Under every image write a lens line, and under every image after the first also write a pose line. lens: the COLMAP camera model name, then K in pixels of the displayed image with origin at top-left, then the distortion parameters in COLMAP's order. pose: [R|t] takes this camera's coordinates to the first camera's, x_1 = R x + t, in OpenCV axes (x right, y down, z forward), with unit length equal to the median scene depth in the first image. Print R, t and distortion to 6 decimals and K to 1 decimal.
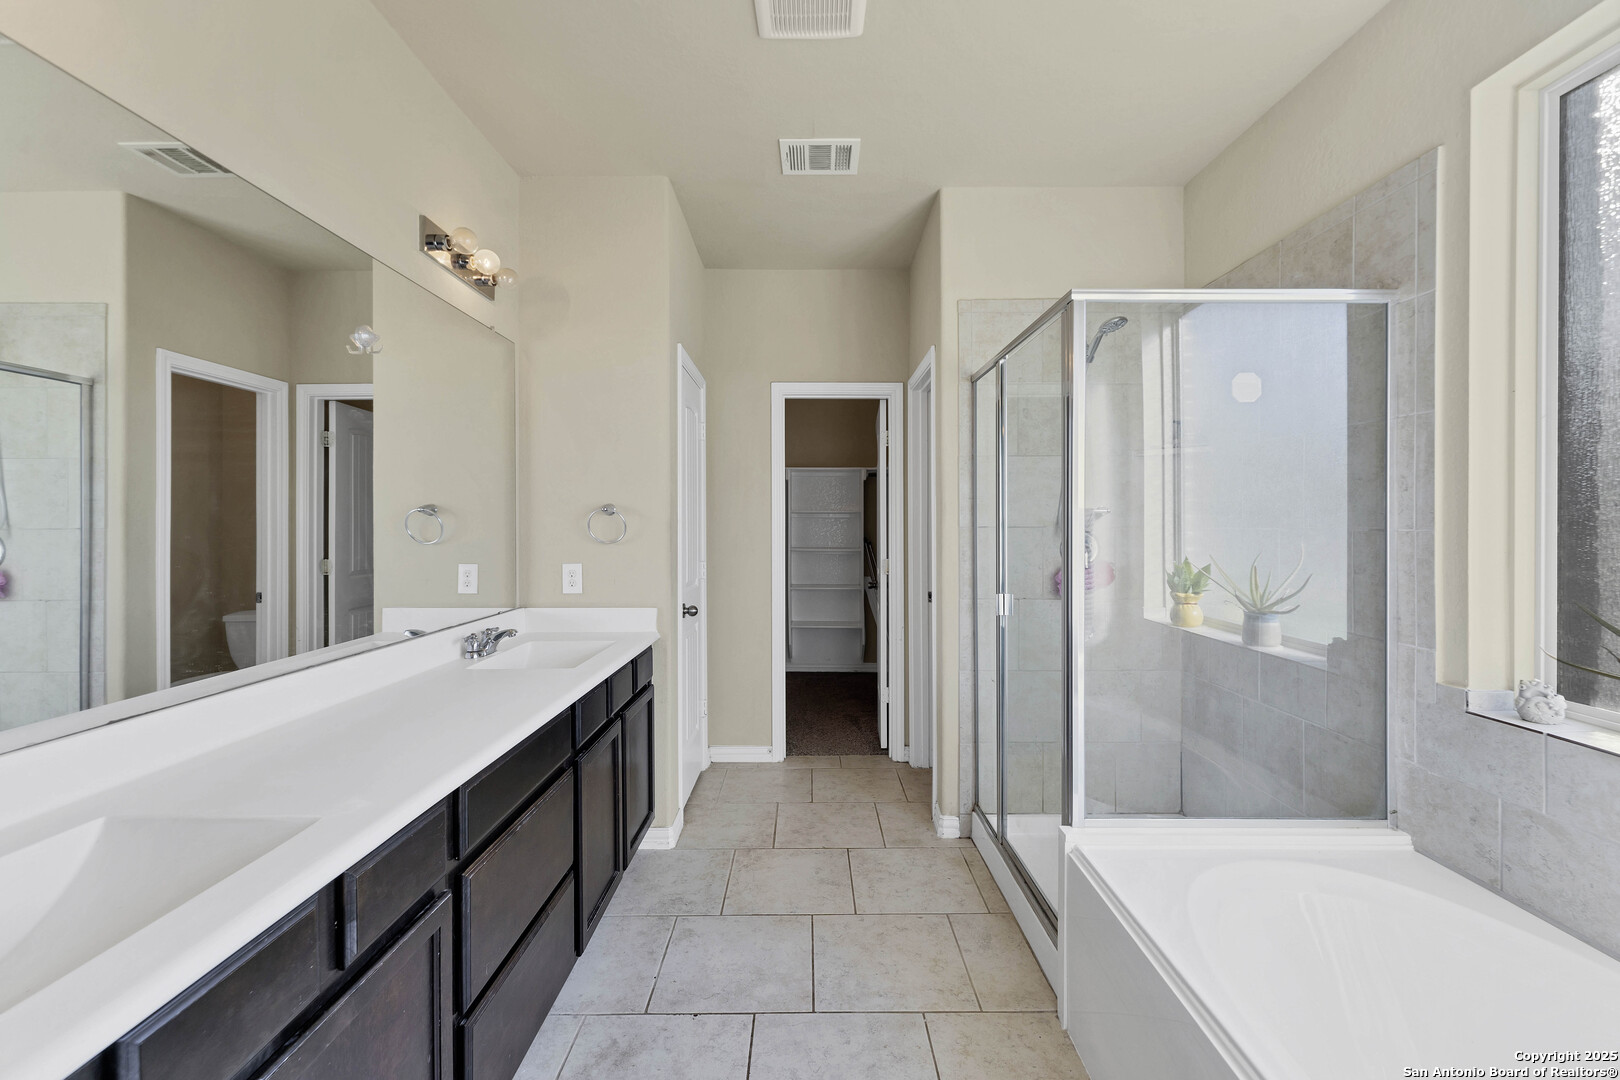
lens RADIAL K [[685.0, 0, 813.7], [0, 685.0, 528.3], [0, 0, 1]] dist [0.003098, 0.000677]
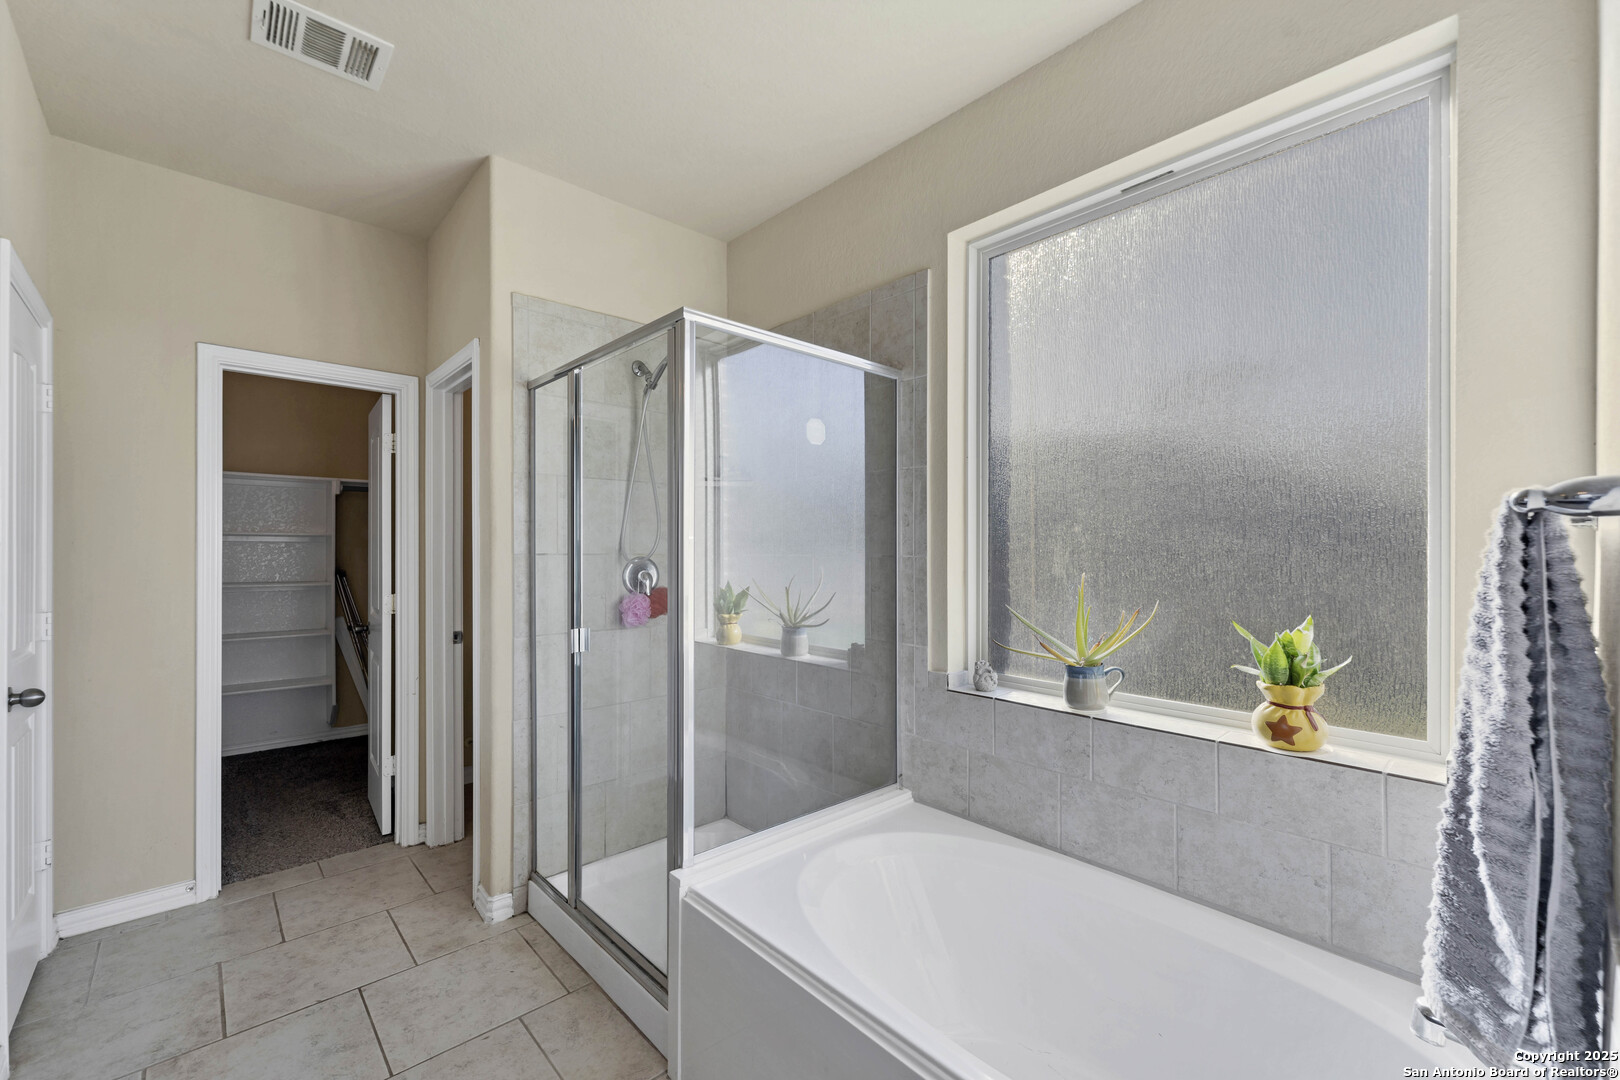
lens RADIAL K [[666.3, 0, 812.4], [0, 666.3, 546.7], [0, 0, 1]] dist [0.001580, -0.000351]
pose [[0.731386, 0.003920, 0.681953, -0.104912], [0.003193, 0.999953, -0.009173, -0.003336], [-0.681957, 0.008886, 0.731339, 0.161730]]
